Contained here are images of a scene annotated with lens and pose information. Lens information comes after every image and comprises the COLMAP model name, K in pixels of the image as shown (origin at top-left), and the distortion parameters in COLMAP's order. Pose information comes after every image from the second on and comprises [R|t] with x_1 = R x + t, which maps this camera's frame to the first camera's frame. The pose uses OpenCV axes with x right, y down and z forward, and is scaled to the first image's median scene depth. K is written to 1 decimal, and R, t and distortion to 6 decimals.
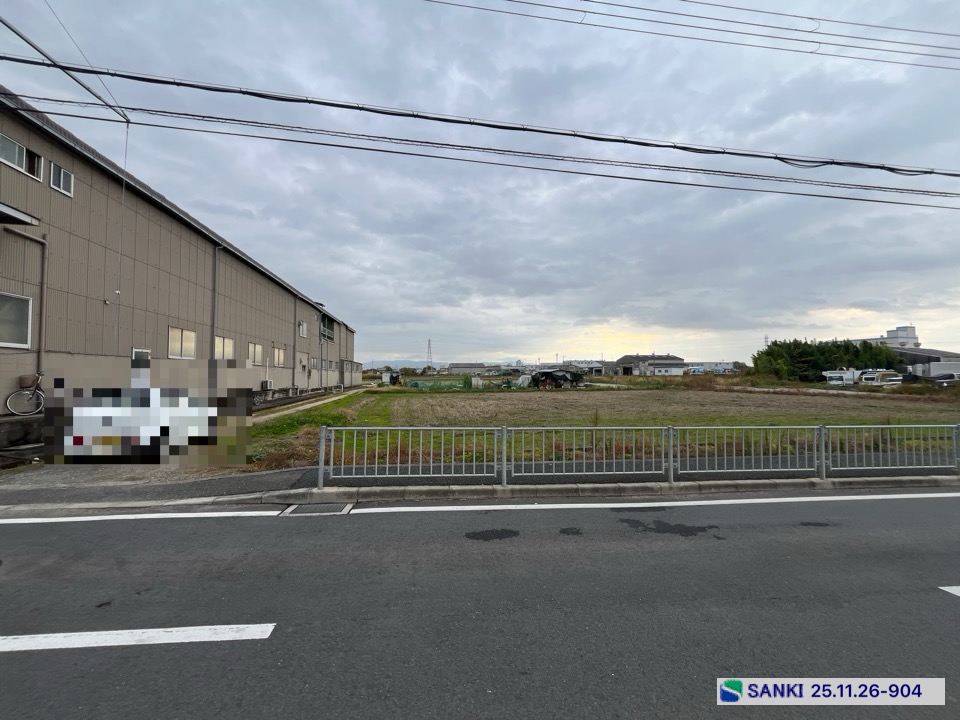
lens RADIAL K [[387.7, 0, 477.9], [0, 387.7, 374.6], [0, 0, 1]] dist [-0.003138, -0.000184]
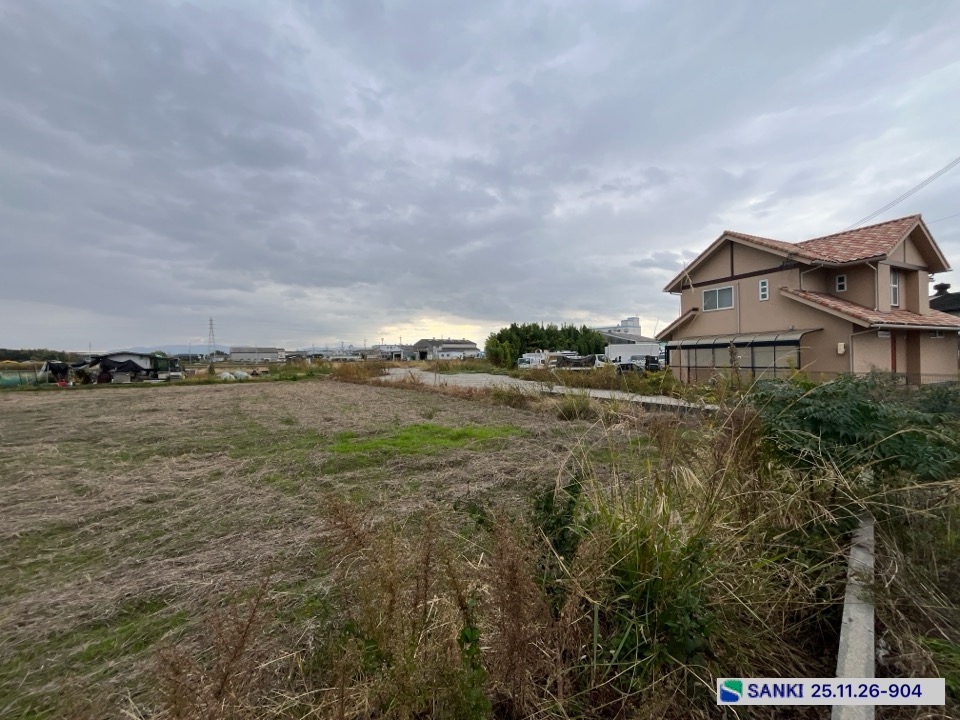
lens RADIAL K [[387.7, 0, 473.8], [0, 387.7, 360.0], [0, 0, 1]] dist [-0.003138, -0.000184]
pose [[0.917525, -0.010896, 0.397529, 0.267136], [0.010588, 0.999940, 0.002970, 0.001895], [-0.397537, 0.001484, 0.917585, 0.116015]]
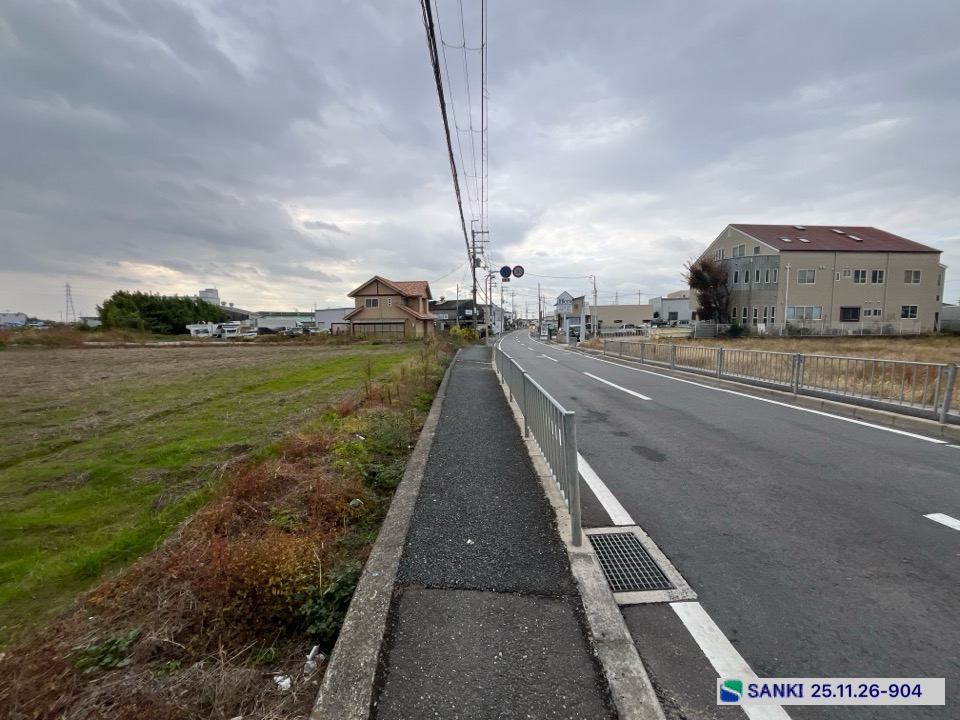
lens RADIAL K [[387.7, 0, 475.0], [0, 387.7, 373.9], [0, 0, 1]] dist [-0.003138, -0.000184]
pose [[0.112624, -0.118552, 0.986540, -0.051235], [0.005102, 0.992913, 0.118735, 0.002125], [-0.993625, -0.008340, 0.112431, 0.063992]]
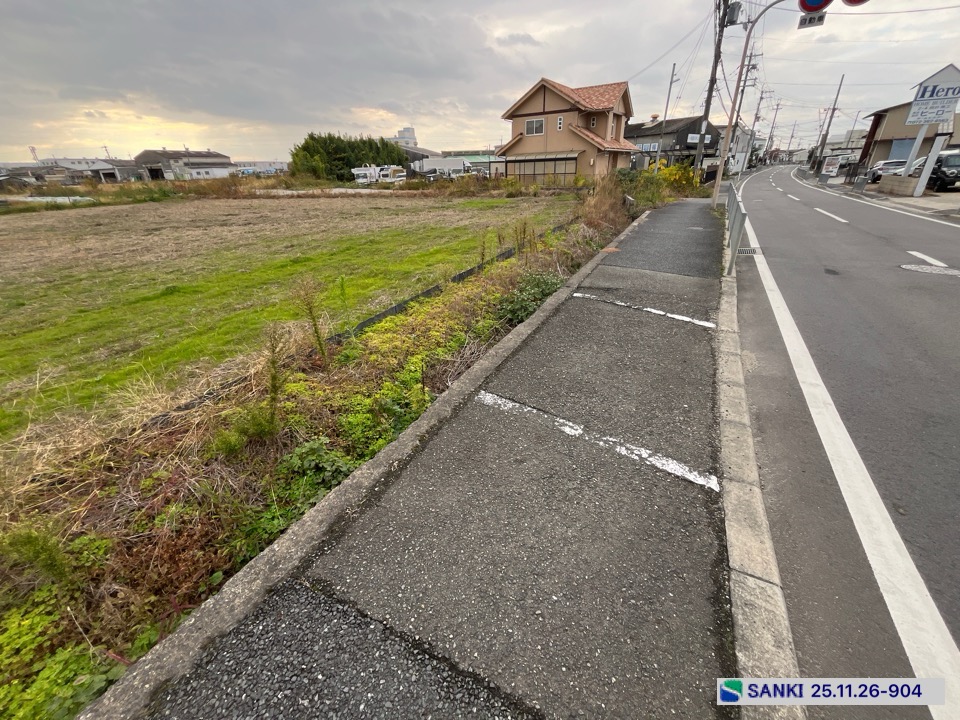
lens RADIAL K [[387.7, 0, 485.4], [0, 387.7, 353.5], [0, 0, 1]] dist [-0.003138, -0.000184]
pose [[0.542893, -0.369727, 0.754035, 0.105658], [0.024811, 0.904542, 0.425662, 0.004009], [-0.839435, -0.212381, 0.500243, 0.079992]]
